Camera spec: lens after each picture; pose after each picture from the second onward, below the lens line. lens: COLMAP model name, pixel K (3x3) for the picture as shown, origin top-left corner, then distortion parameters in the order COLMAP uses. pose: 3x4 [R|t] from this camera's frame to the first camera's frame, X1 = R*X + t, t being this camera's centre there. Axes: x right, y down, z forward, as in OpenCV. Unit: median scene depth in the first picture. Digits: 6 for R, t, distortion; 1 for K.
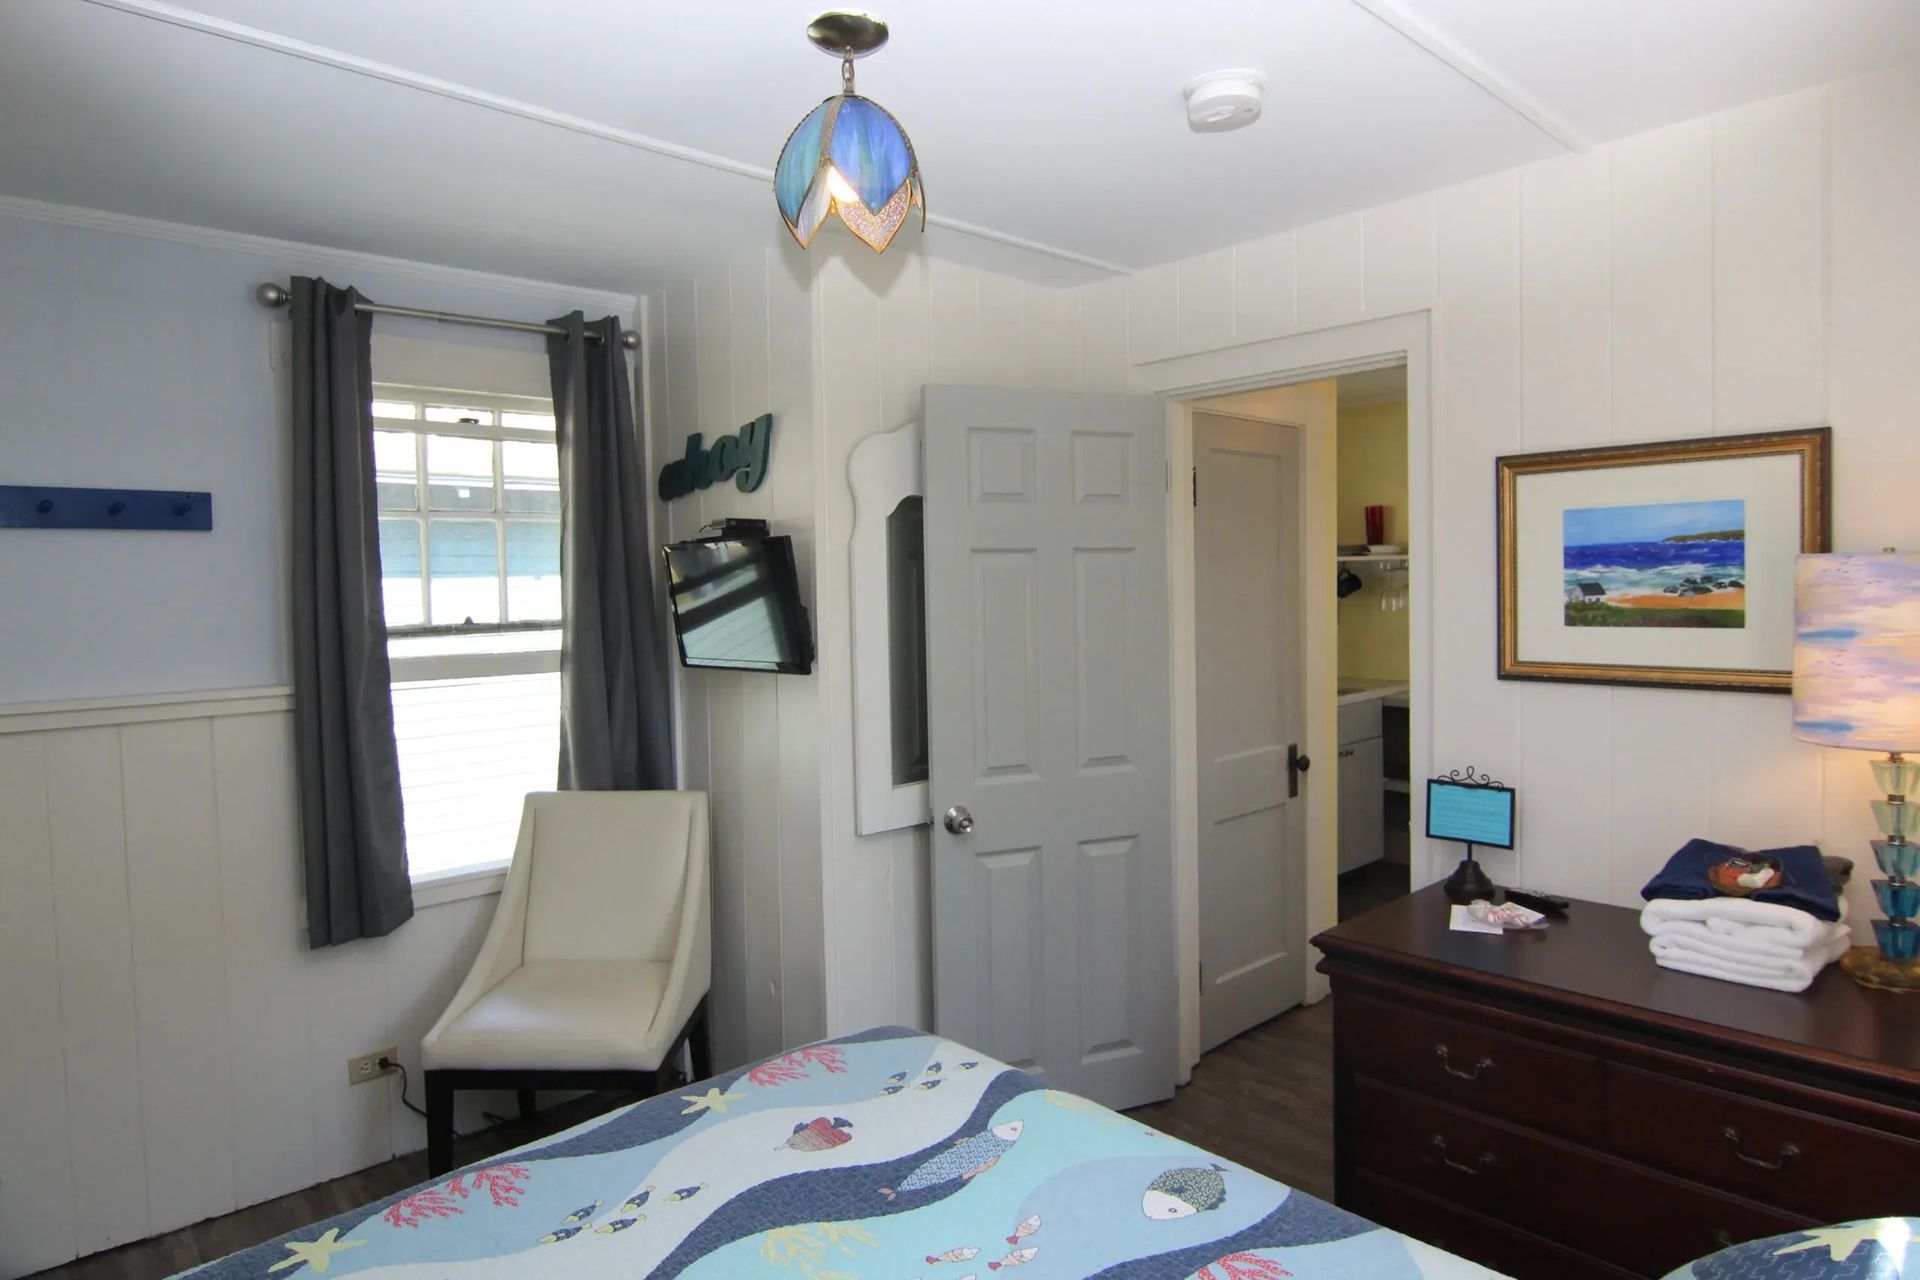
lens RADIAL K [[1145.6, 0, 953.4], [0, 1145.6, 611.6], [0, 0, 1]] dist [-0.027550, -0.000513]
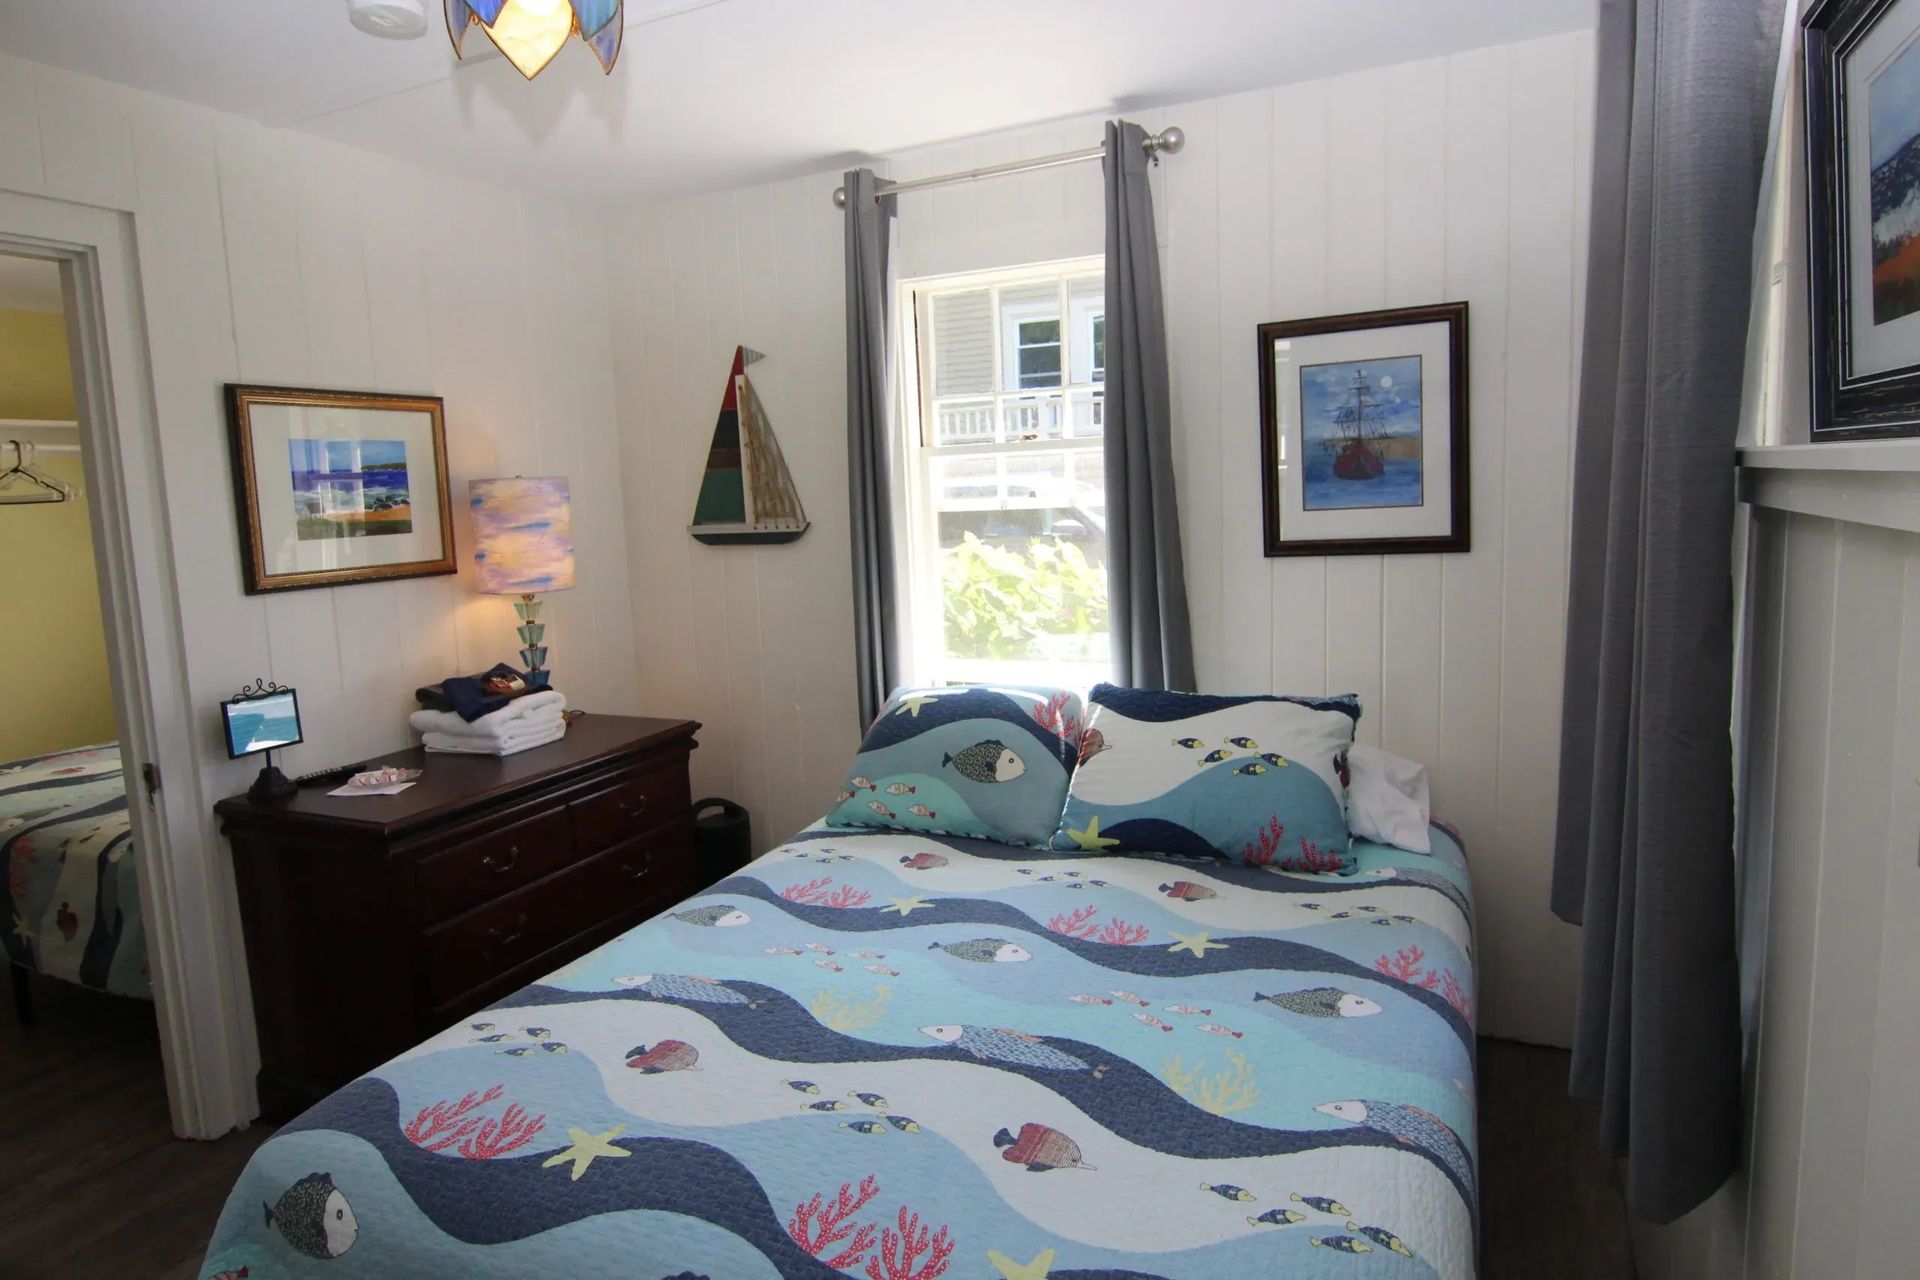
lens RADIAL K [[1166.8, 0, 960.0], [0, 1166.8, 640.0], [0, 0, 1]] dist [-0.001664, -0.000035]
pose [[-0.408644, -0.088618, 0.908381, -0.930828], [0.069619, 0.989349, 0.127835, 0.008884], [-0.910035, 0.115480, -0.398122, 0.978644]]
